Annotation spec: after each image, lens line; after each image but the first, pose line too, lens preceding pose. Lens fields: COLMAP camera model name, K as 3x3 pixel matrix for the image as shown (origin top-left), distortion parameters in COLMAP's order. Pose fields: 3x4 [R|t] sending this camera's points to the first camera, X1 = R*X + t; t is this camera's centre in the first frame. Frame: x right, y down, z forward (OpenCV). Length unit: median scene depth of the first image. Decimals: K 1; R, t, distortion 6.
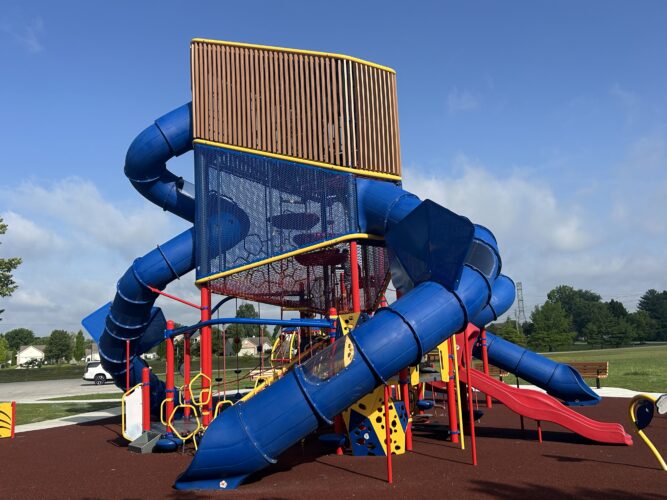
lens RADIAL K [[623.9, 0, 333.4], [0, 623.9, 249.8], [0, 0, 1]] dist [0.064706, 0.000000]
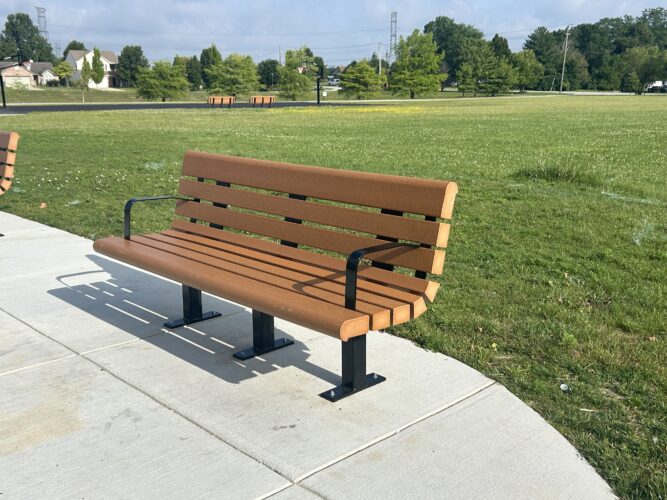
lens RADIAL K [[709.8, 0, 332.4], [0, 709.8, 250.1], [0, 0, 1]] dist [0.019407, 0.000000]
pose [[0.978640, -0.000669, 0.205580, 0.063530], [-0.075438, 0.929066, 0.362140, 0.023976], [-0.191239, -0.369914, 0.909171, 0.144663]]
